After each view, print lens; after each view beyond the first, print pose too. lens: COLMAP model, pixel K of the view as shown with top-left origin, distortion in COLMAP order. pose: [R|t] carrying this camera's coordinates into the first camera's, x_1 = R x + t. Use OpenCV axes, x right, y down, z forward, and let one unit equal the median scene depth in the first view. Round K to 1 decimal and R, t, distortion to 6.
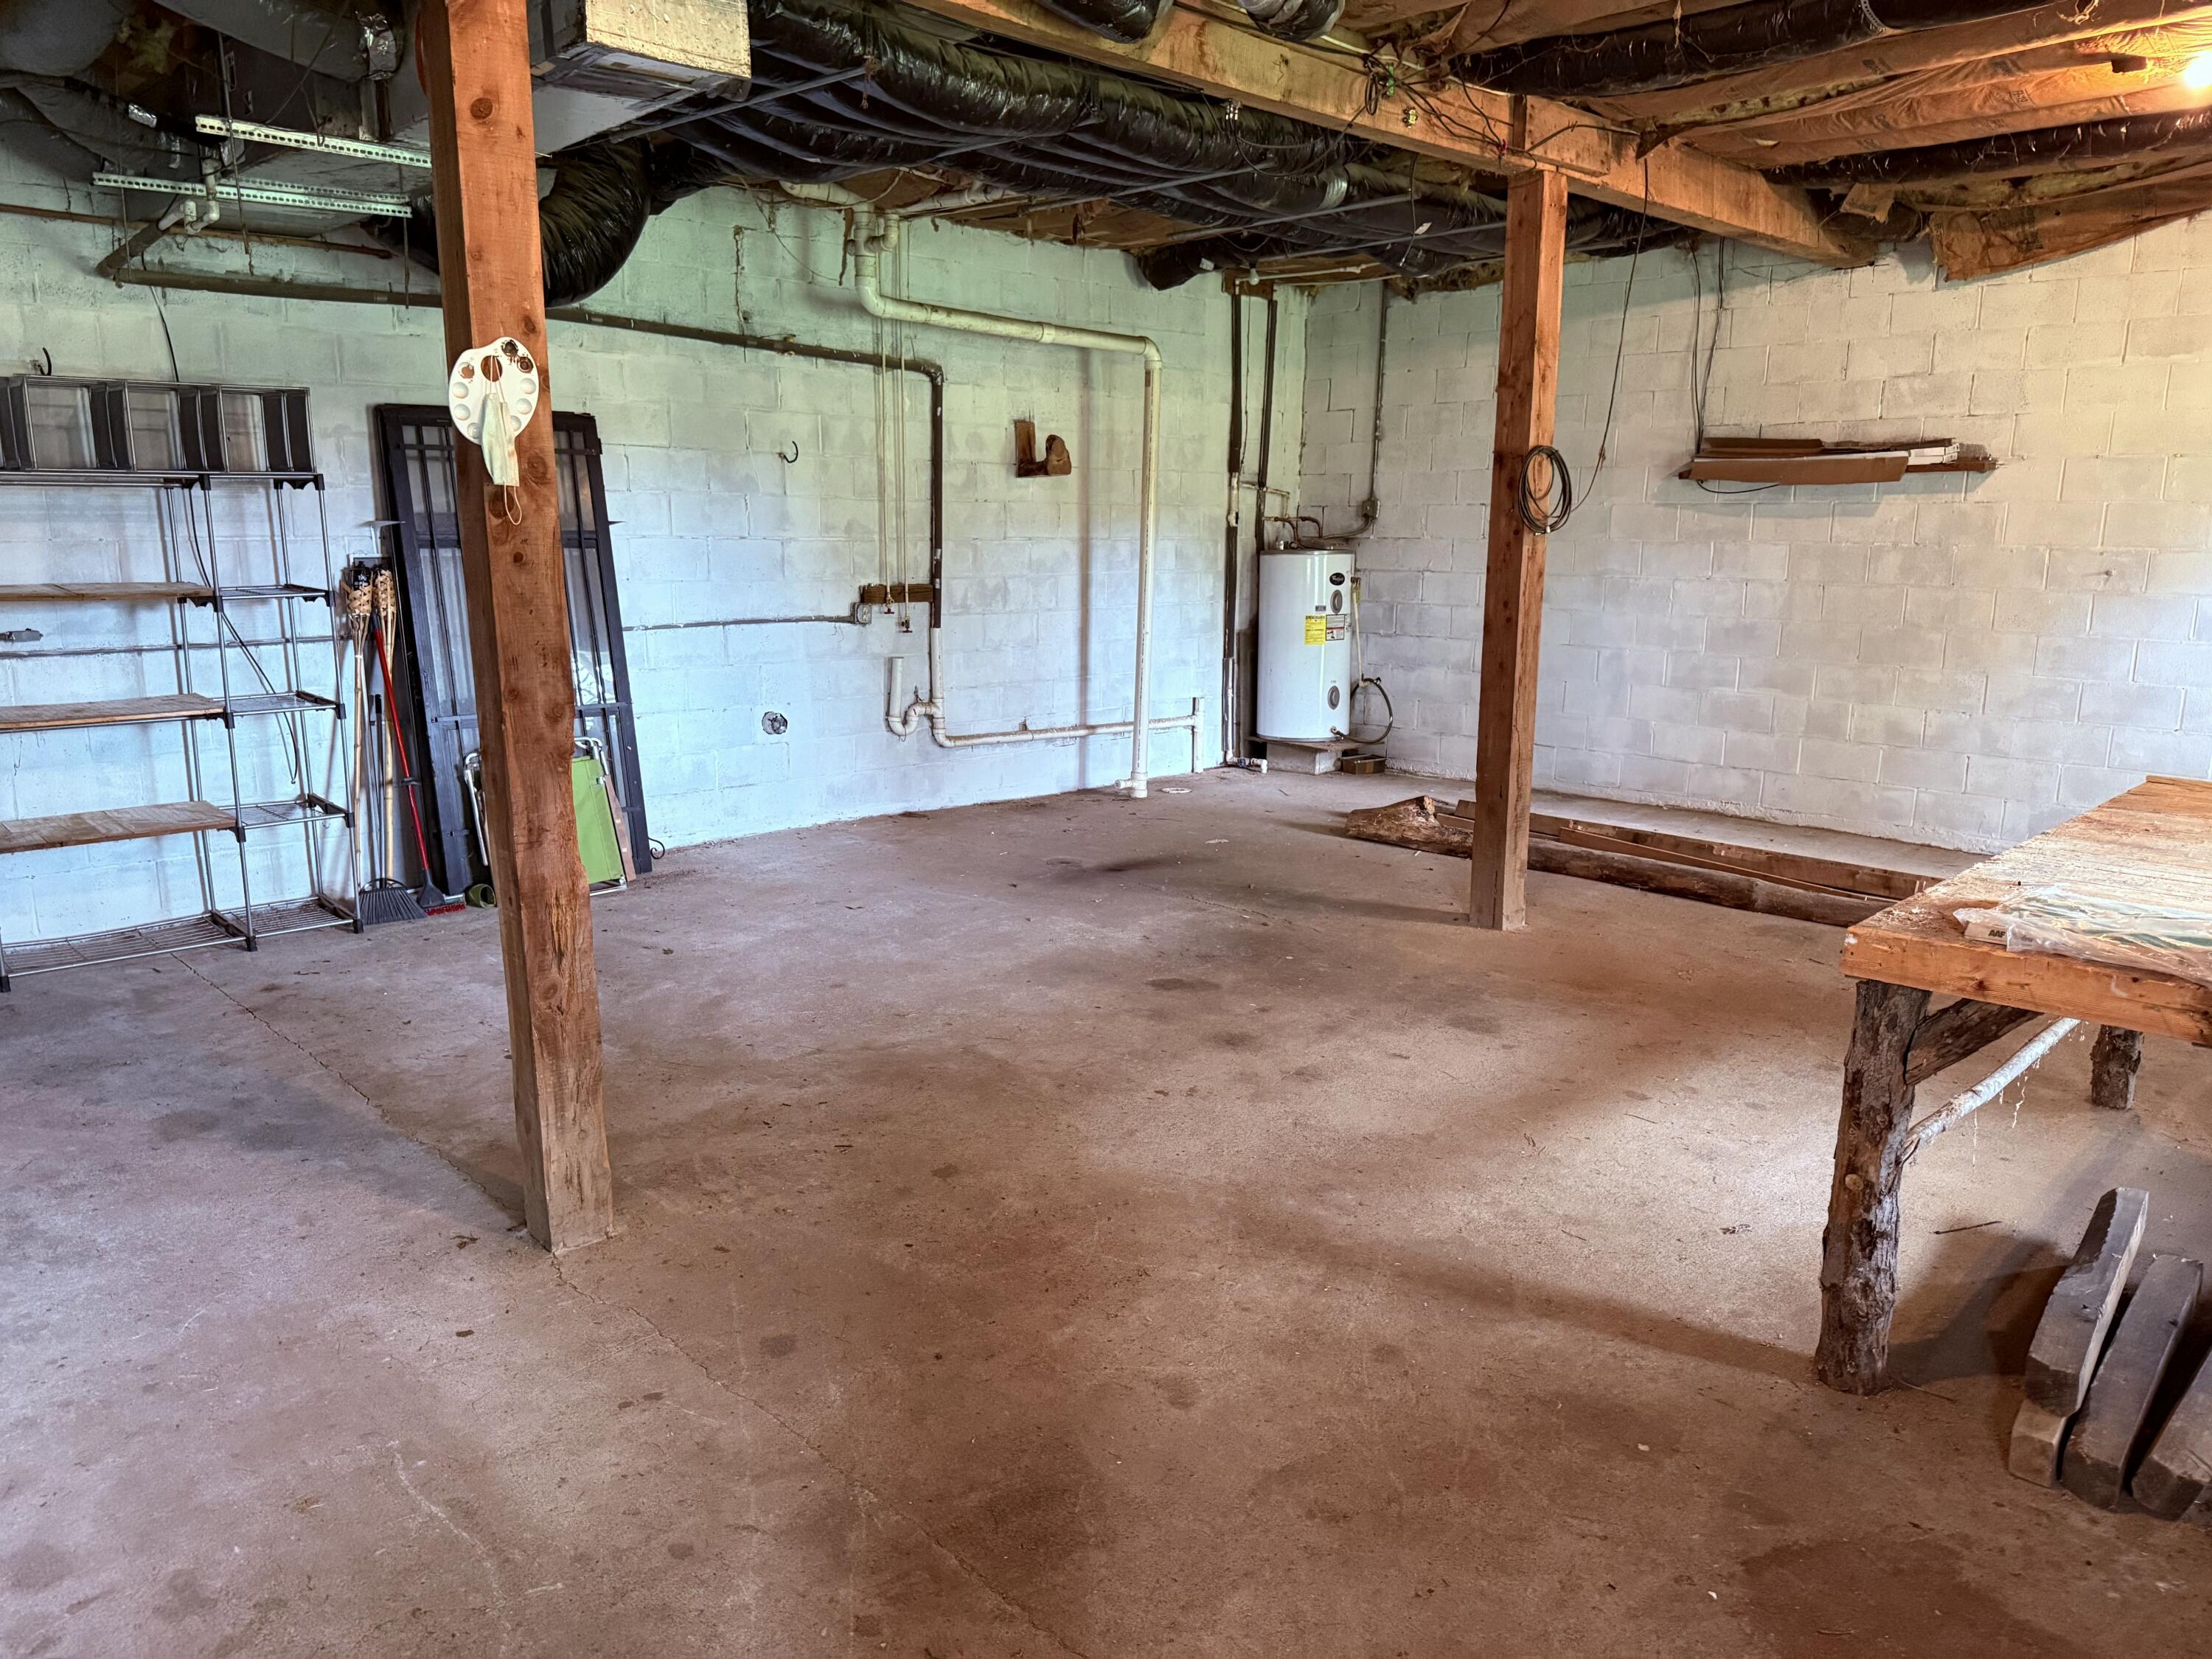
lens RADIAL K [[1549.1, 0, 1106.0], [0, 1549.1, 829.5], [0, 0, 1]] dist [0.141600, -0.224652]
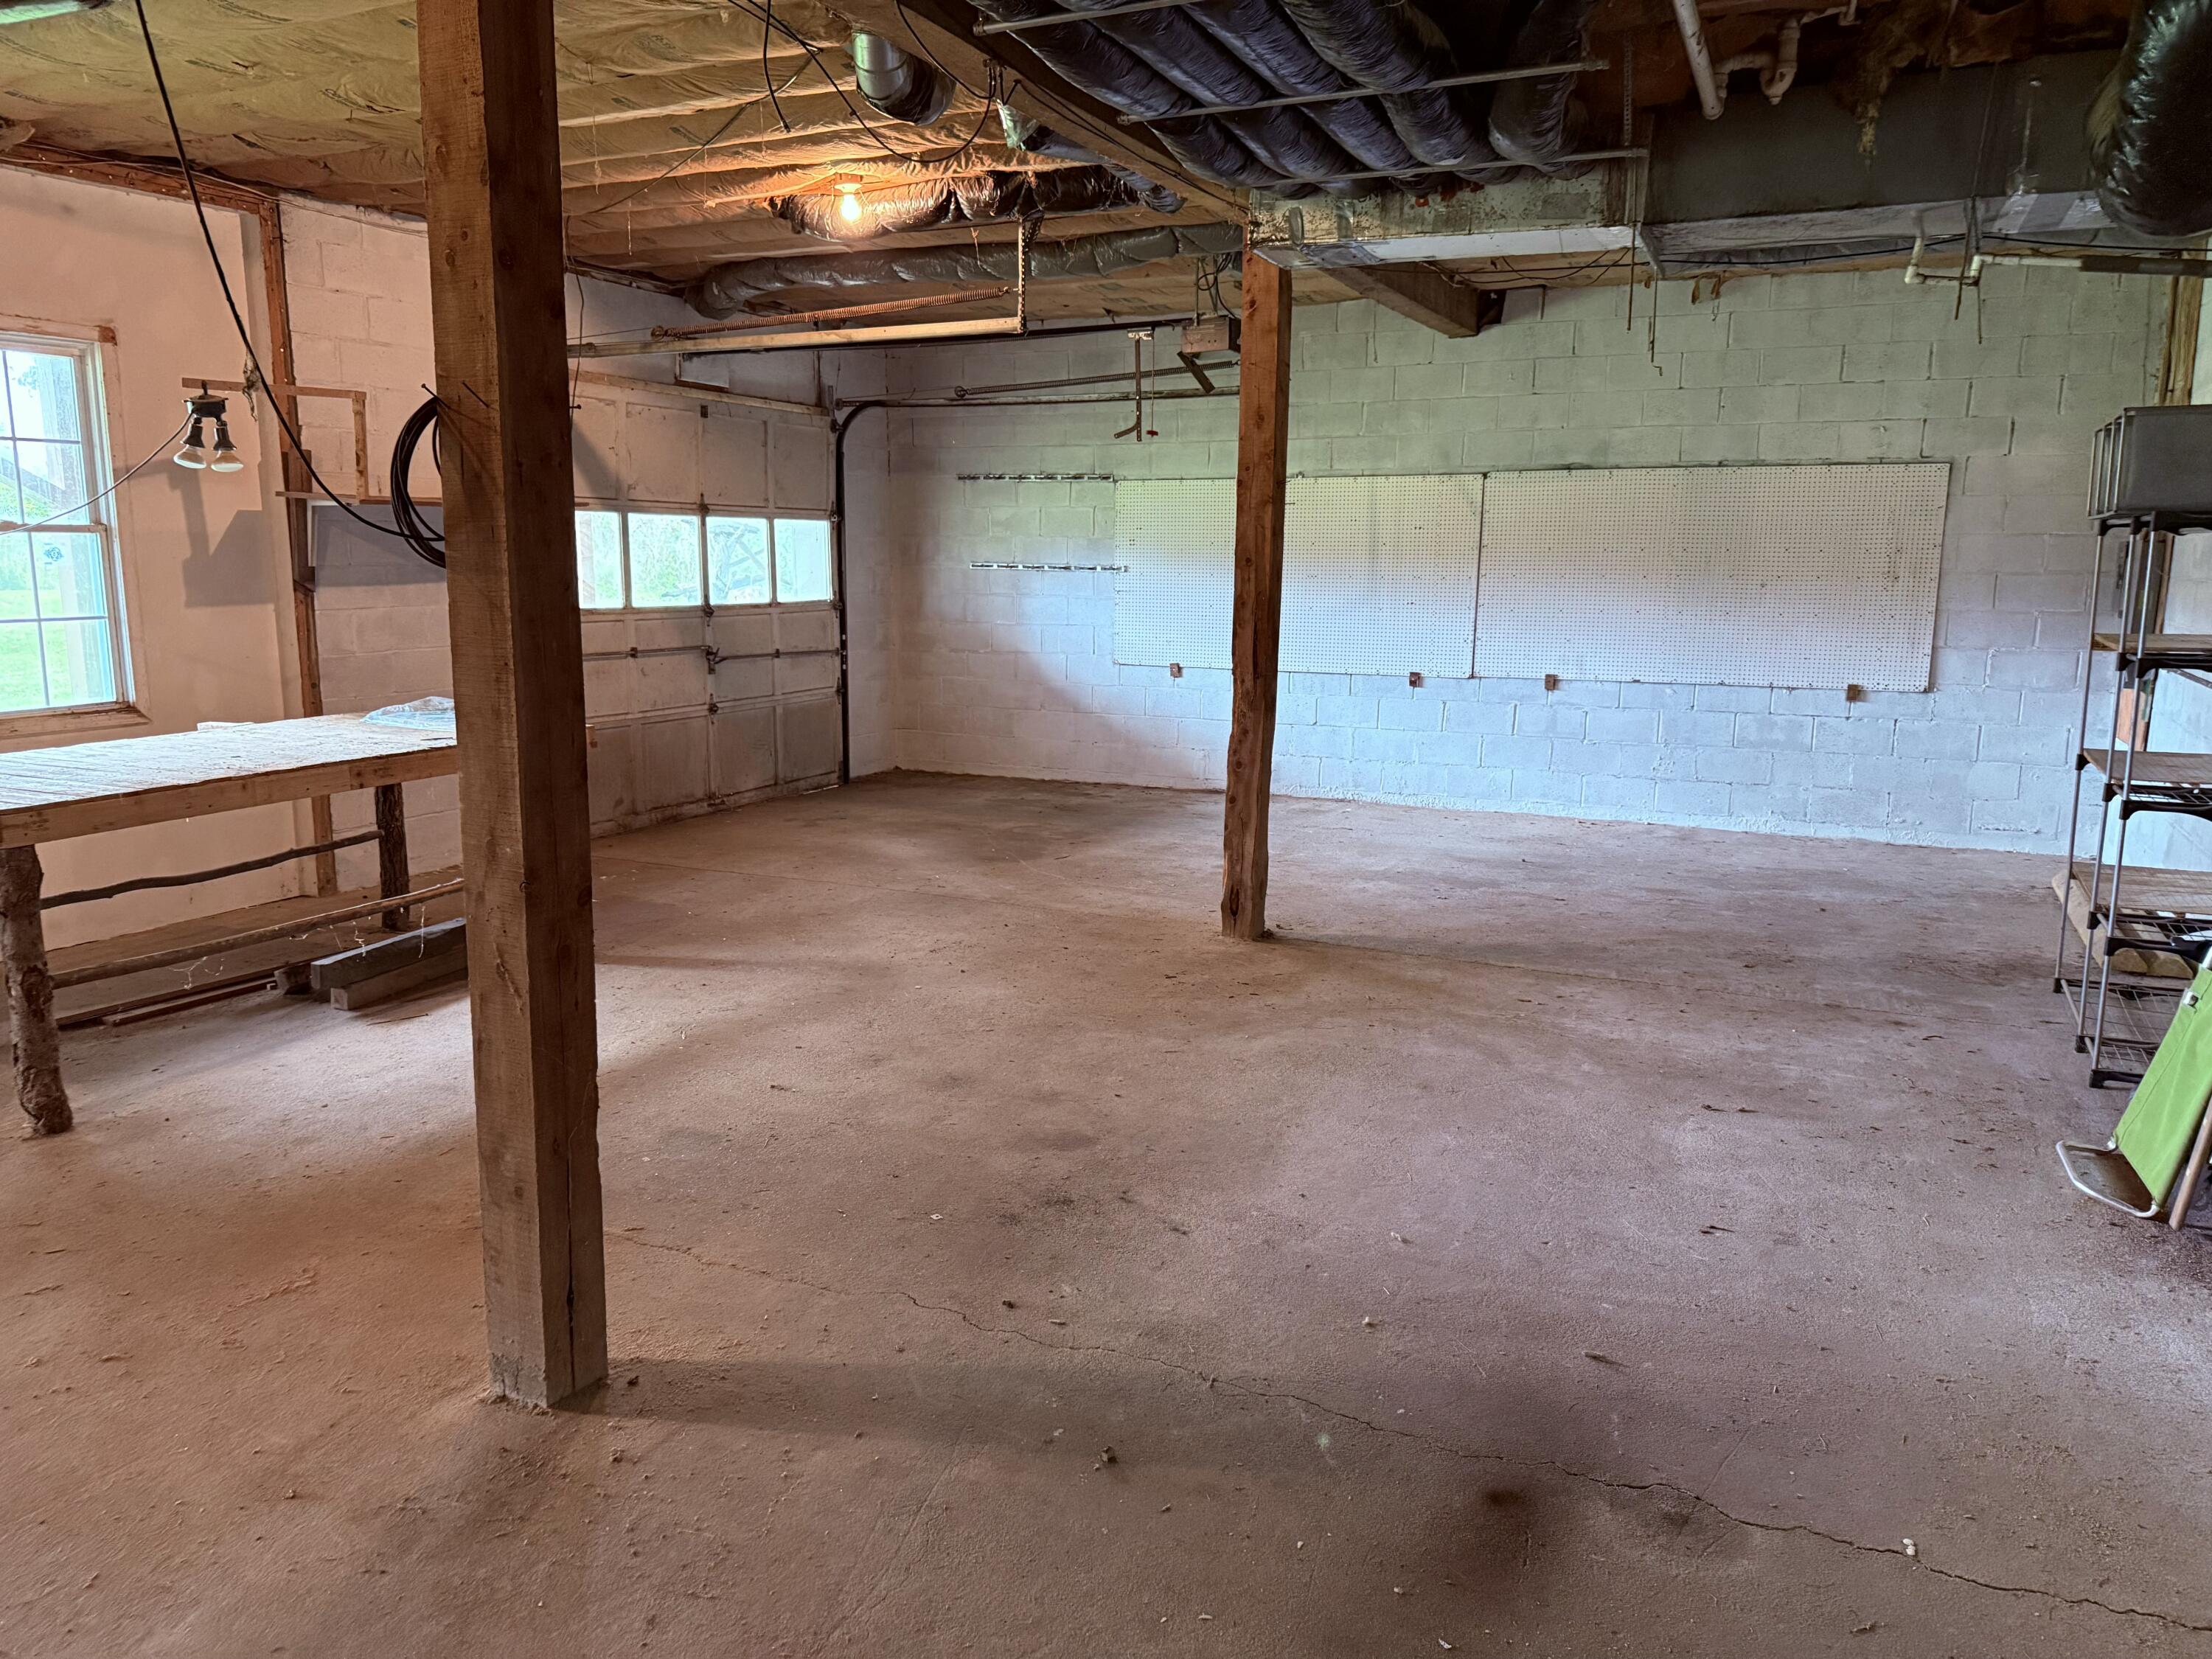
lens RADIAL K [[1549.1, 0, 1106.0], [0, 1549.1, 829.5], [0, 0, 1]] dist [0.141600, -0.224652]
pose [[-0.937452, 0.047364, -0.344876, 0.298390], [-0.083993, 0.930656, 0.356125, -0.340154], [0.337828, 0.362817, -0.868467, 1.696616]]
